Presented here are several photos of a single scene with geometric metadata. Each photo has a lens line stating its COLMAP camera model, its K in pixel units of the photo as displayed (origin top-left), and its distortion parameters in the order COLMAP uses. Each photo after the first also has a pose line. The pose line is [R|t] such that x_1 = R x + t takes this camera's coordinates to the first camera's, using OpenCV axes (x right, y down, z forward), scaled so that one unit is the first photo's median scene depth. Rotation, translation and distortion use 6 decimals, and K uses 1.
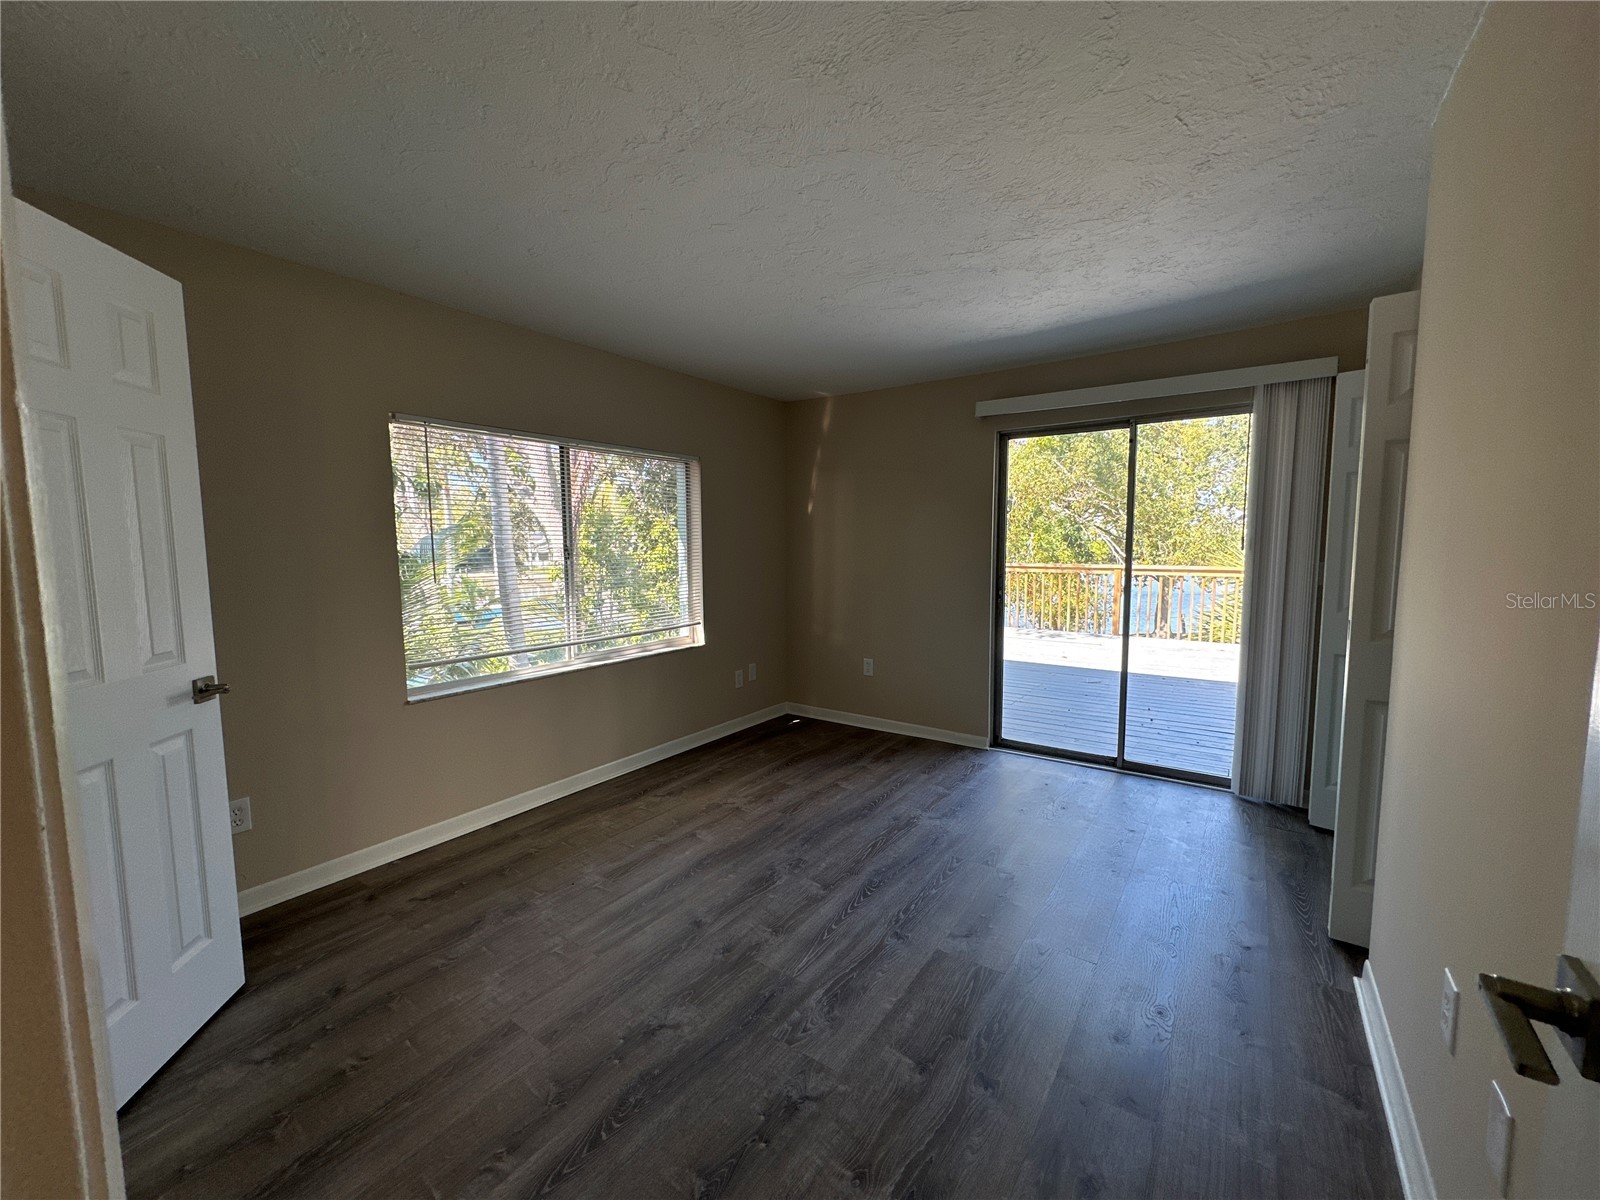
lens RADIAL K [[638.3, 0, 800.4], [0, 638.3, 596.6], [0, 0, 1]] dist [-0.002025, 0.000224]
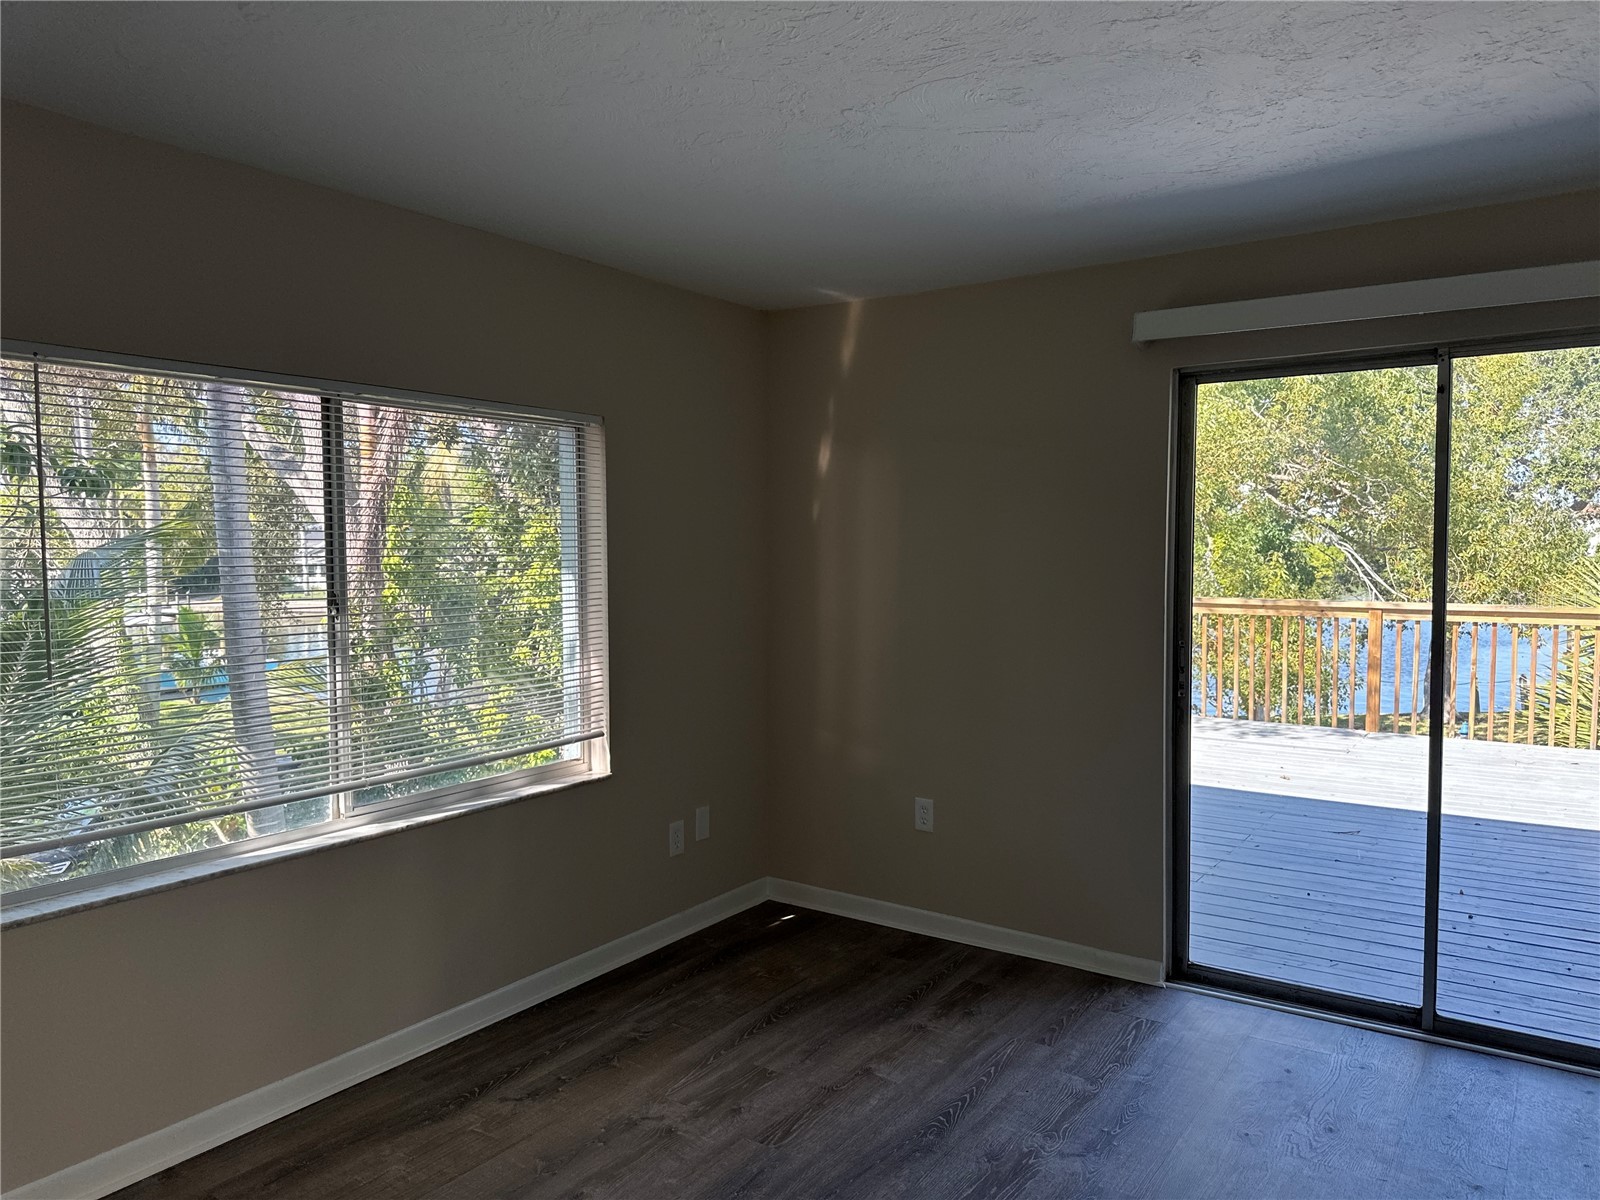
lens RADIAL K [[1123.1, 0, 804.1], [0, 1123.1, 599.6], [0, 0, 1]] dist [0.071627, -0.086861]
pose [[0.999930, 0.001852, 0.011720, -0.004790], [-0.001422, 0.999332, -0.036526, -0.039843], [-0.011780, 0.036506, 0.999264, 0.094232]]
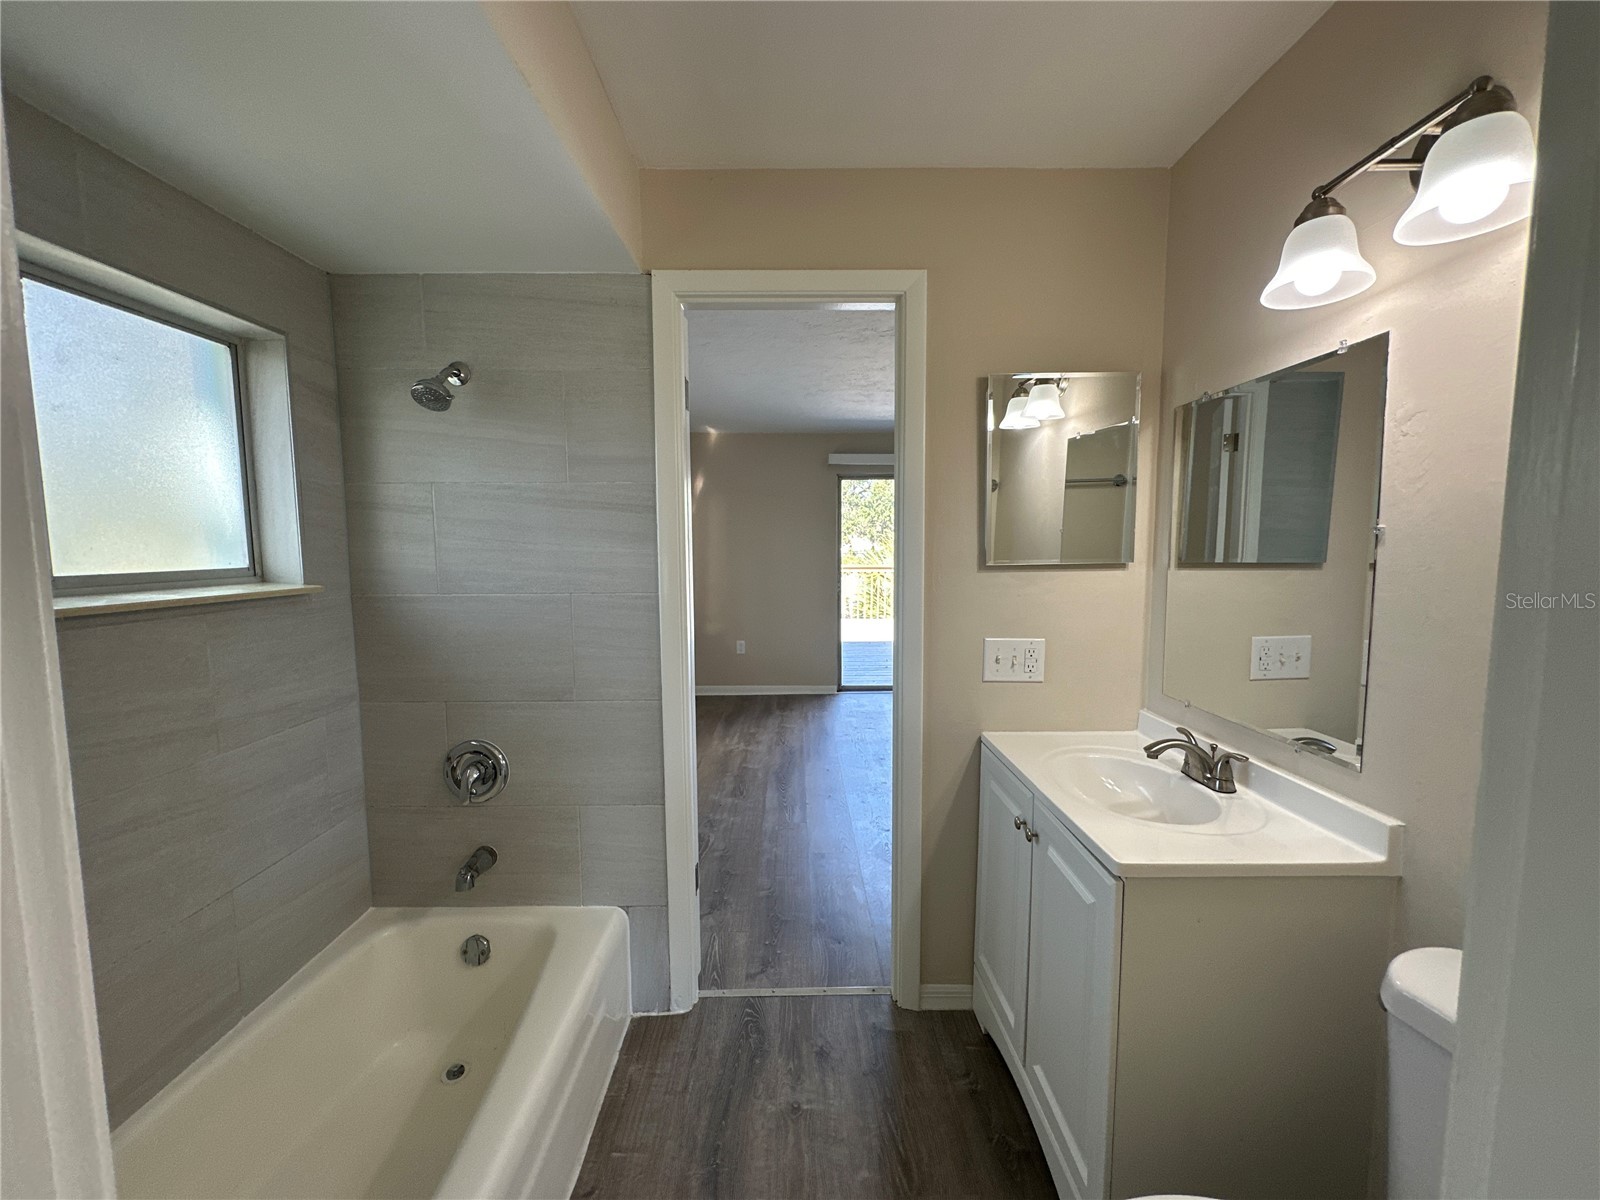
lens RADIAL K [[638.3, 0, 795.7], [0, 638.3, 593.4], [0, 0, 1]] dist [-0.002025, 0.000224]
pose [[0.817921, -0.044854, 0.573580, -0.671462], [0.050802, 0.998693, 0.005655, 0.000382], [-0.573084, 0.024514, 0.819130, -0.147583]]
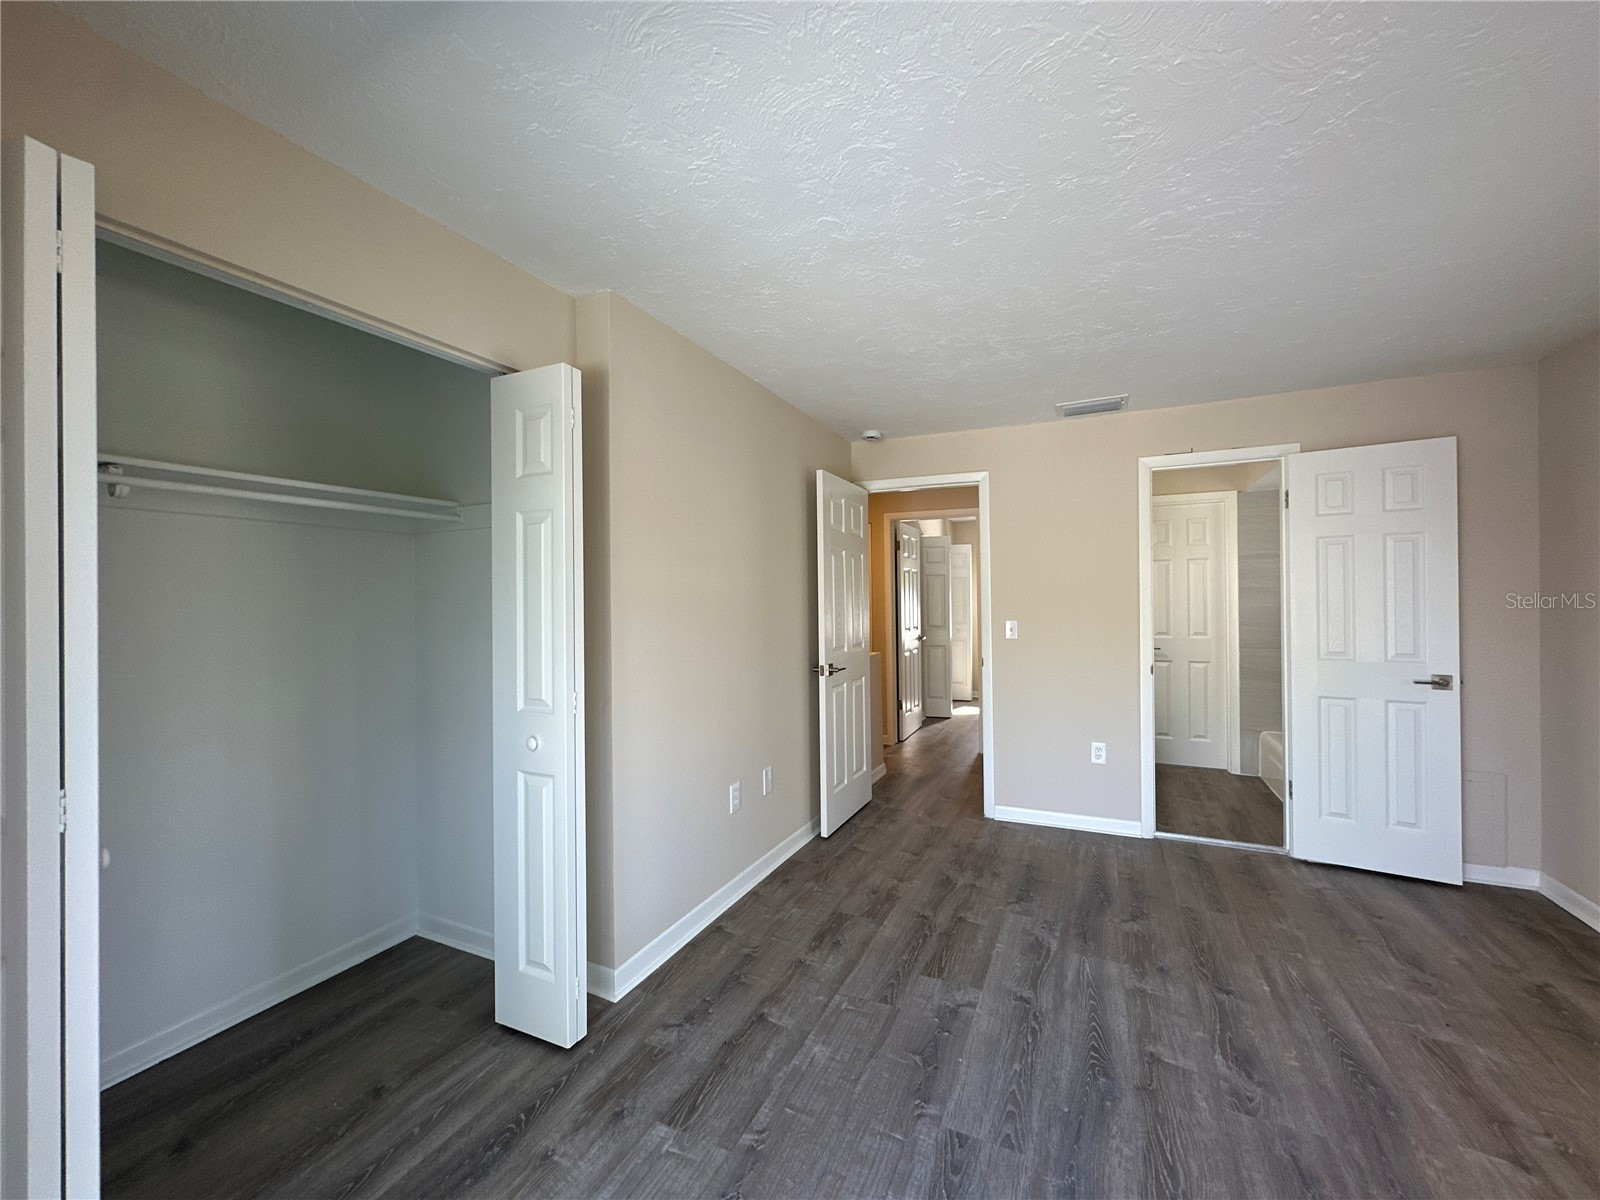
lens RADIAL K [[638.3, 0, 795.9], [0, 638.3, 598.4], [0, 0, 1]] dist [-0.002025, 0.000224]
pose [[-0.985892, 0.017629, -0.166451, 0.382527], [0.004279, 0.996768, 0.080223, -0.097237], [0.167327, 0.078379, -0.982781, 1.089010]]
